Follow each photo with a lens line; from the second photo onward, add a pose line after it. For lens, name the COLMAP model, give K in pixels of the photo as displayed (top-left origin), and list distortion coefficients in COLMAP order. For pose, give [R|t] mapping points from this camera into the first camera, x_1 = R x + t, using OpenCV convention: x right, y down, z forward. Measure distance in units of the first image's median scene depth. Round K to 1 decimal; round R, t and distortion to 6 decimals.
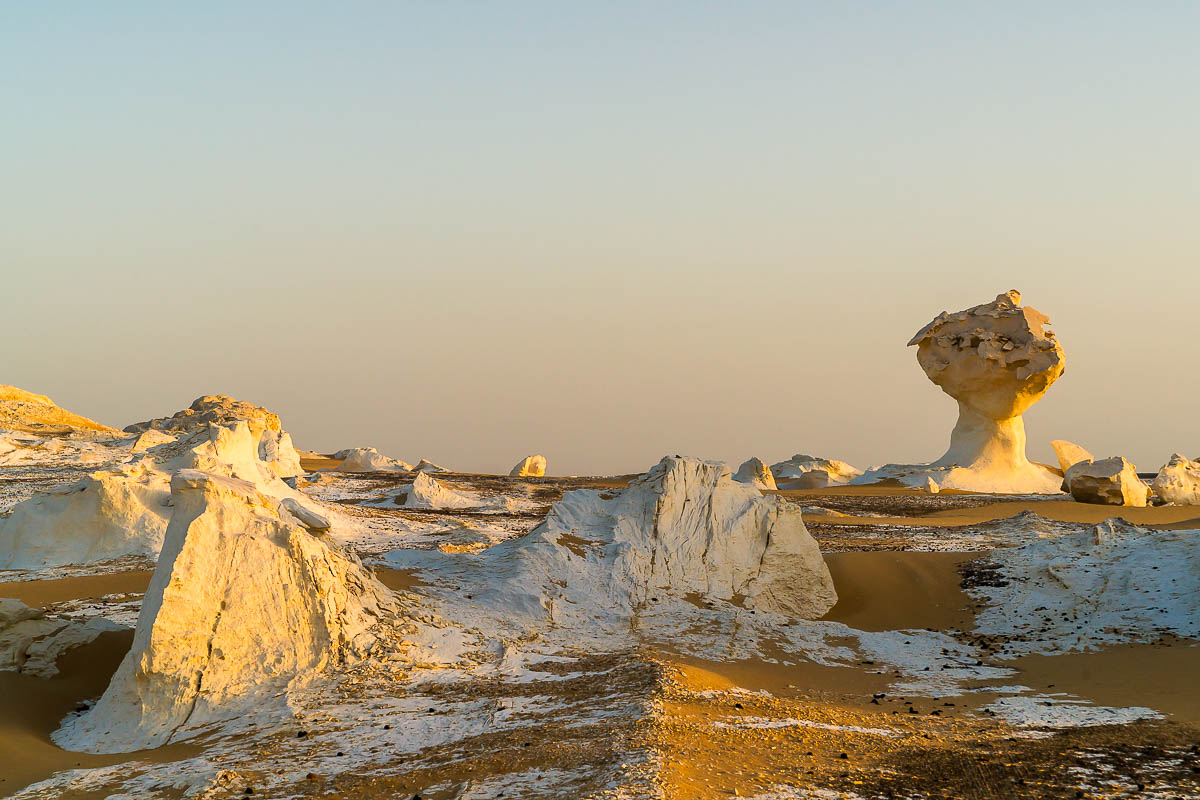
lens RADIAL K [[2560.6, 0, 598.6], [0, 2560.6, 399.6], [0, 0, 1]] dist [0.070773, 0.000000]
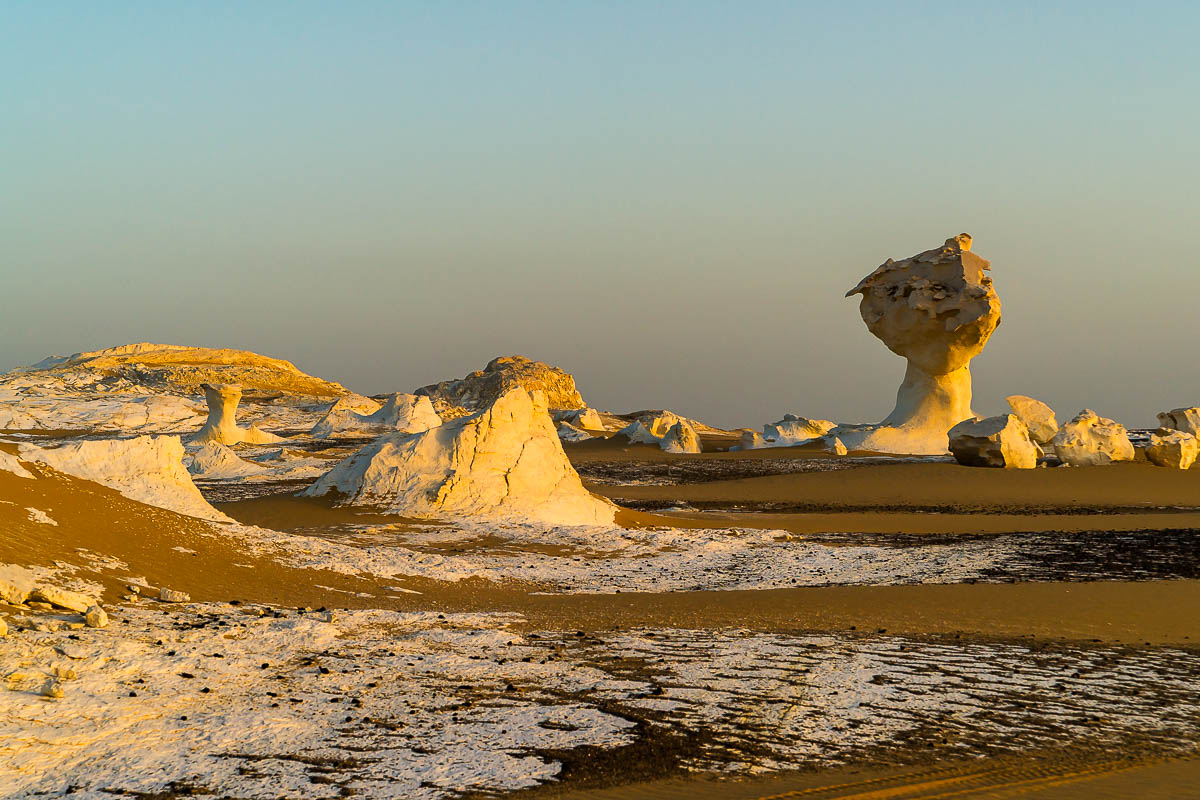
lens RADIAL K [[2560.6, 0, 600.6], [0, 2560.6, 401.5], [0, 0, 1]] dist [0.070773, 0.000000]
pose [[0.983144, -0.014870, -0.182226, 0.207369], [0.018166, 0.999700, 0.016436, 0.000125], [0.181927, -0.019469, 0.983119, 0.069217]]
